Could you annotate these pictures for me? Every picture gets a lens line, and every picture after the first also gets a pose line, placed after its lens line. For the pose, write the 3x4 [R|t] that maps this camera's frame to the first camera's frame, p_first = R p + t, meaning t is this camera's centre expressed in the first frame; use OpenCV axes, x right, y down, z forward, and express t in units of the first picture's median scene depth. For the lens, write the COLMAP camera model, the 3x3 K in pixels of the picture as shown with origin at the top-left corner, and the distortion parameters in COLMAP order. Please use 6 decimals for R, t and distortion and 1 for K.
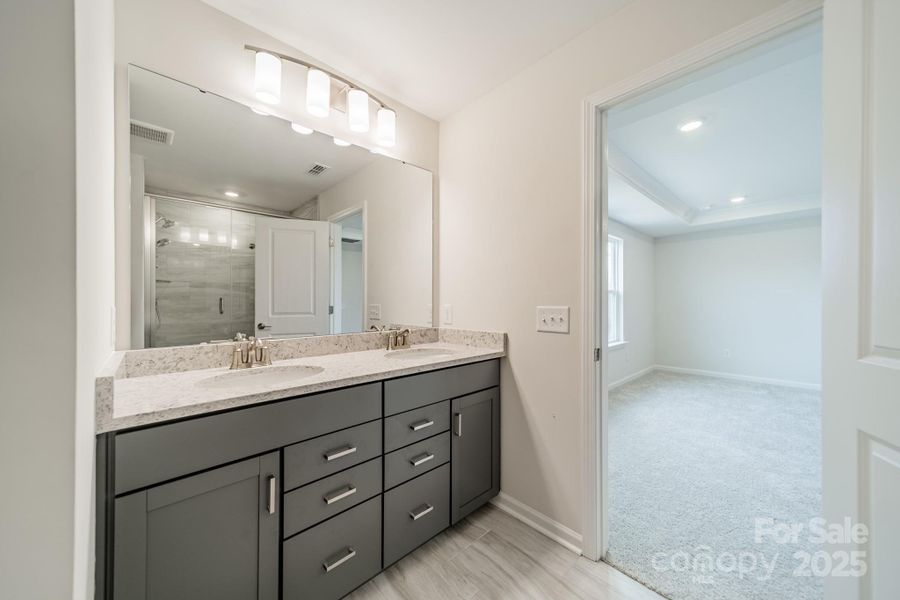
lens RADIAL K [[323.0, 0, 448.4], [0, 323.0, 296.8], [0, 0, 1]] dist [0.007020, 0.000142]
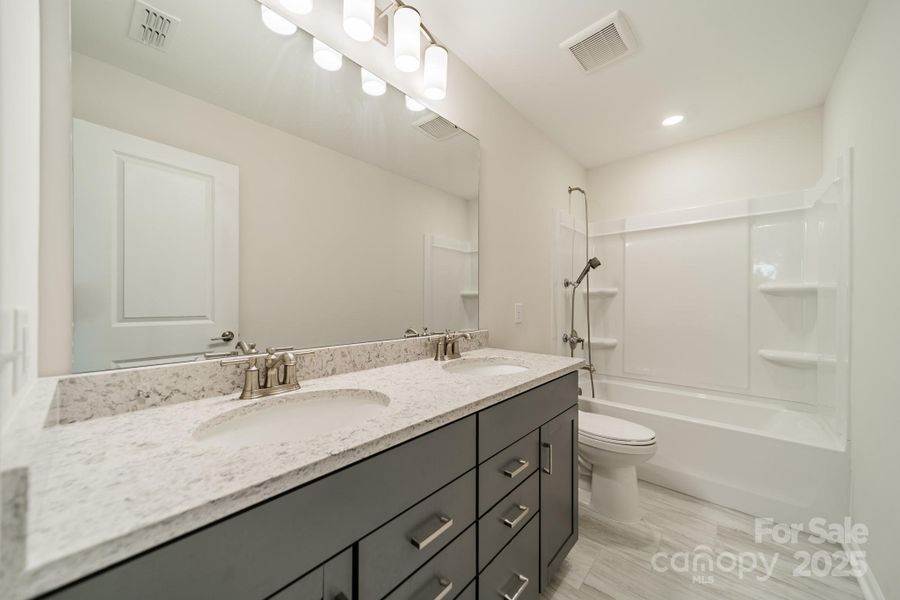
lens RADIAL K [[323.0, 0, 450.8], [0, 323.0, 298.7], [0, 0, 1]] dist [0.007020, 0.000142]
pose [[0.996121, 0.007278, 0.087695, -0.264613], [-0.007620, 0.999965, 0.003561, 0.016439], [-0.087666, -0.004215, 0.996141, 0.272064]]
